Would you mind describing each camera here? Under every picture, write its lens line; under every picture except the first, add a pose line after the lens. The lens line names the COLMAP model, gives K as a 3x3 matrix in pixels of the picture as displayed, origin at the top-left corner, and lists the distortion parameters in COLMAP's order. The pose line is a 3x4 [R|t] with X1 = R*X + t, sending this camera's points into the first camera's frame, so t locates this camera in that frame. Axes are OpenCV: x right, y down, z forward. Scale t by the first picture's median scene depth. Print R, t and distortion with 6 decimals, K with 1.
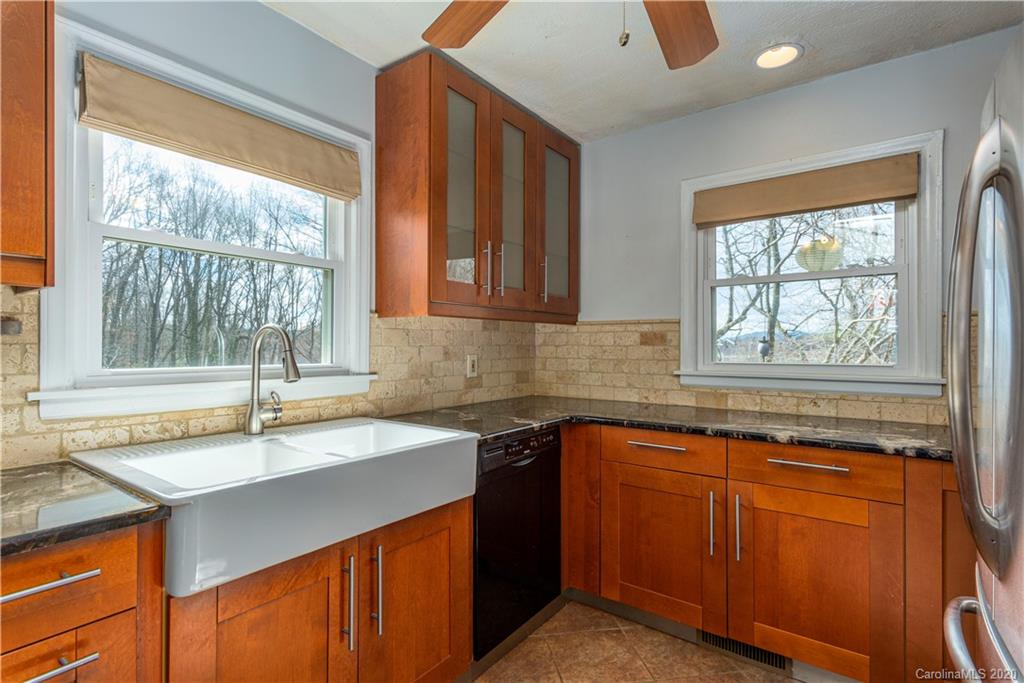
lens RADIAL K [[499.3, 0, 512.0], [0, 499.3, 341.5], [0, 0, 1]] dist [0.005316, 0.000367]
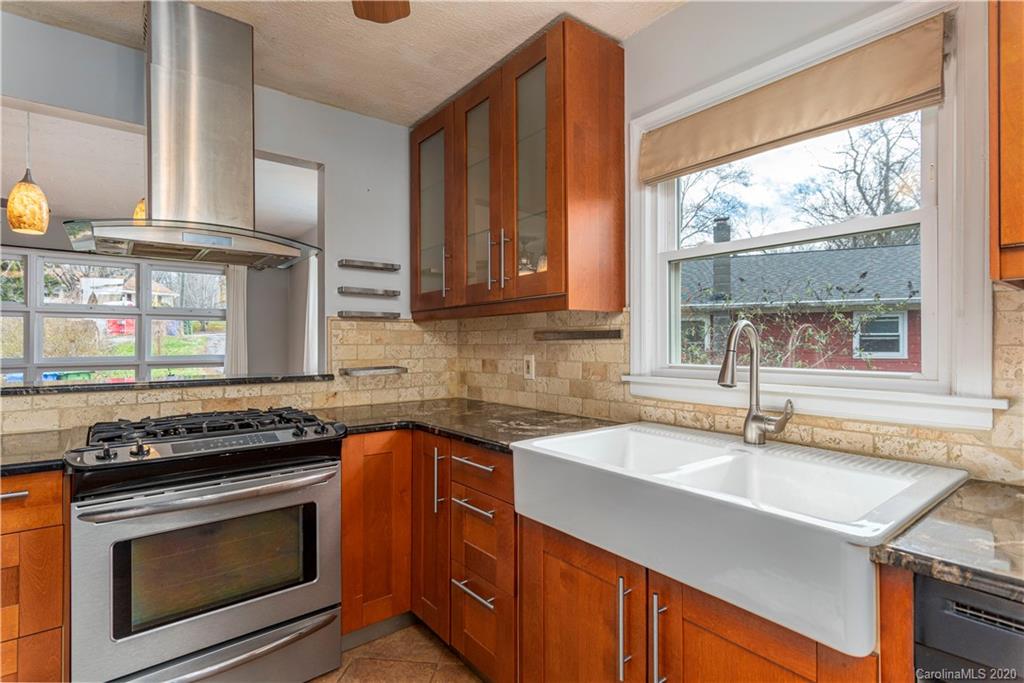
lens RADIAL K [[499.3, 0, 512.0], [0, 499.3, 341.5], [0, 0, 1]] dist [0.005316, 0.000367]
pose [[-0.270626, -0.008820, -0.962644, 0.399221], [0.009178, 0.999889, -0.011742, 0.007359], [0.962641, -0.012012, -0.270515, 0.700895]]
